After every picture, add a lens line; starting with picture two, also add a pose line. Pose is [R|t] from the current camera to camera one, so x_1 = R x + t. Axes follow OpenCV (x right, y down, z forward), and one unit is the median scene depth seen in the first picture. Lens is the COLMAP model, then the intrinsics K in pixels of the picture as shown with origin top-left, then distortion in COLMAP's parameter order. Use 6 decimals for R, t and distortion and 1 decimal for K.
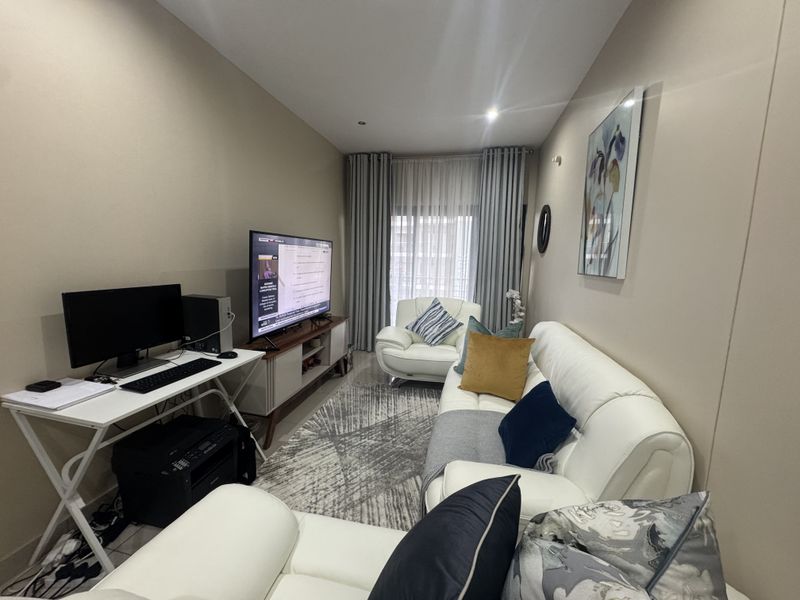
lens RADIAL K [[316.6, 0, 397.3], [0, 316.6, 297.9], [0, 0, 1]] dist [0.000384, -0.000490]
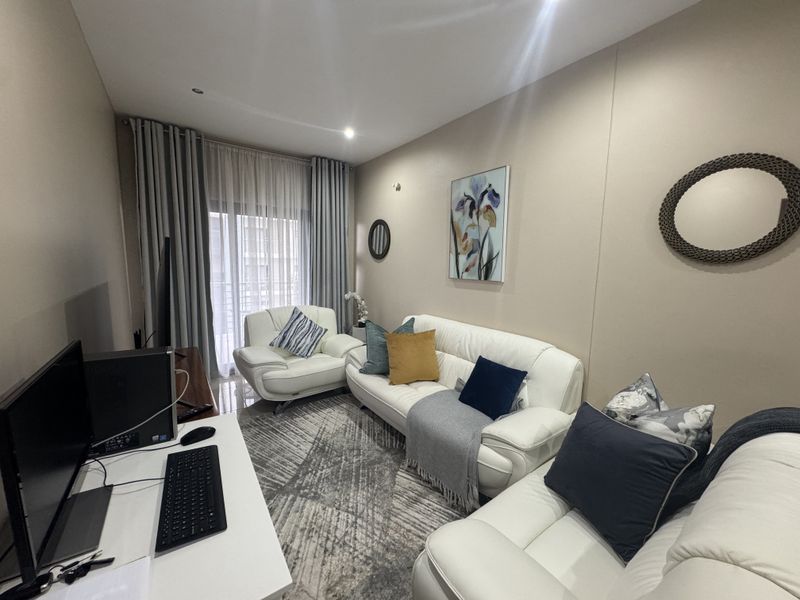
lens RADIAL K [[316.6, 0, 401.7], [0, 316.6, 298.3], [0, 0, 1]] dist [0.000384, -0.000490]
pose [[0.667813, -0.099648, 0.737629, -0.389147], [0.091210, 0.994485, 0.051769, -0.050358], [-0.738720, 0.032707, 0.673219, 0.138783]]
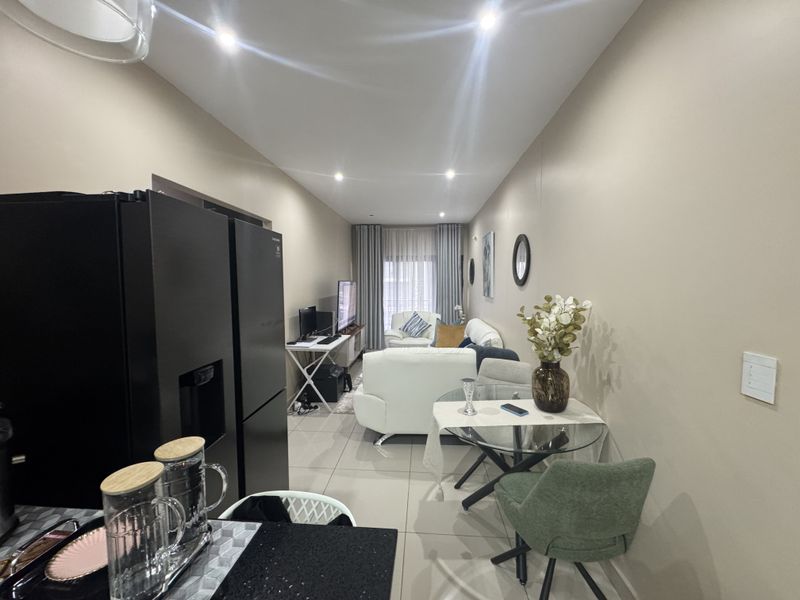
lens RADIAL K [[316.6, 0, 401.8], [0, 316.6, 299.4], [0, 0, 1]] dist [0.000384, -0.000490]
pose [[0.987565, -0.036062, 0.153017, -0.229012], [0.046332, 0.996868, -0.064090, 0.046083], [-0.150226, 0.070382, 0.986143, -0.748805]]
